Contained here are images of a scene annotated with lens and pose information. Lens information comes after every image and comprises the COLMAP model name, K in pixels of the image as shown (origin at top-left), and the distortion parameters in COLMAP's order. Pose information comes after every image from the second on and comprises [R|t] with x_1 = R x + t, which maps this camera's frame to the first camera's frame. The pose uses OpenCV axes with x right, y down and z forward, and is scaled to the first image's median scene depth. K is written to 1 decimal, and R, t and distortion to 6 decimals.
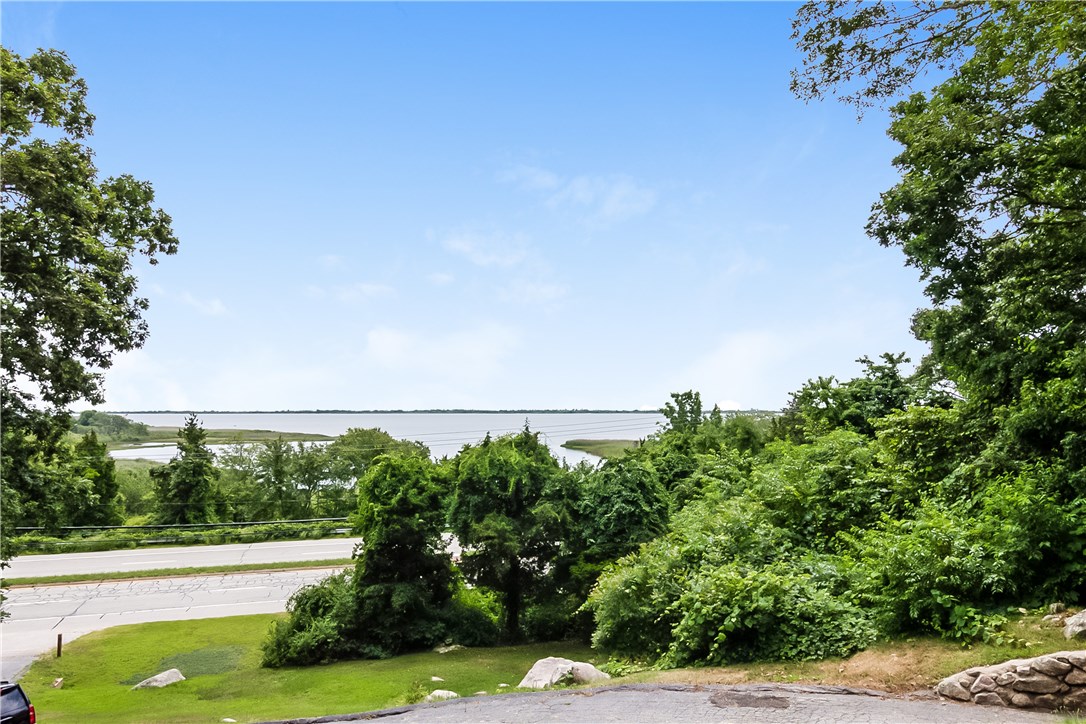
lens RADIAL K [[753.1, 0, 540.1], [0, 753.1, 361.0], [0, 0, 1]] dist [-0.001075, -0.002186]
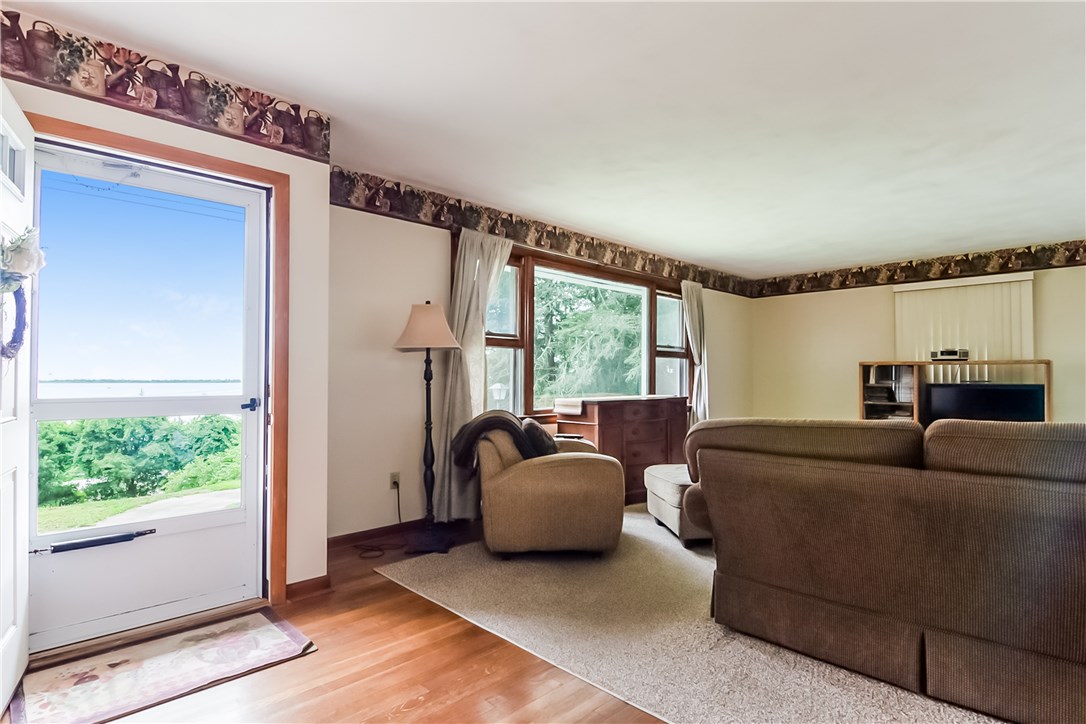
lens RADIAL K [[545.7, 0, 540.6], [0, 545.7, 367.7], [0, 0, 1]] dist [-0.003523, -0.007985]
pose [[0.843037, 0.014212, 0.537668, 0.073863], [-0.036801, 0.998832, 0.031300, -0.032547], [-0.536596, -0.046174, 0.842575, -0.361201]]
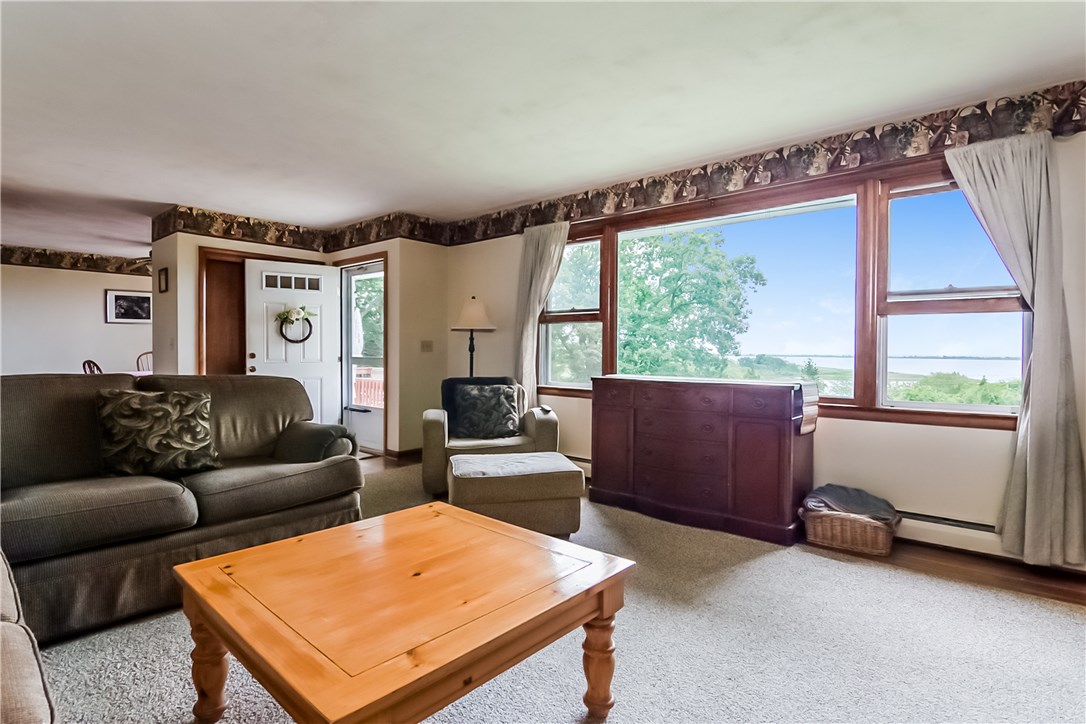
lens RADIAL K [[545.7, 0, 543.0], [0, 545.7, 355.8], [0, 0, 1]] dist [-0.003523, -0.007985]
pose [[0.607210, 0.015606, -0.794388, 0.268915], [0.038219, 0.998076, 0.048821, -0.031430], [0.793622, -0.060005, 0.605445, -0.333243]]
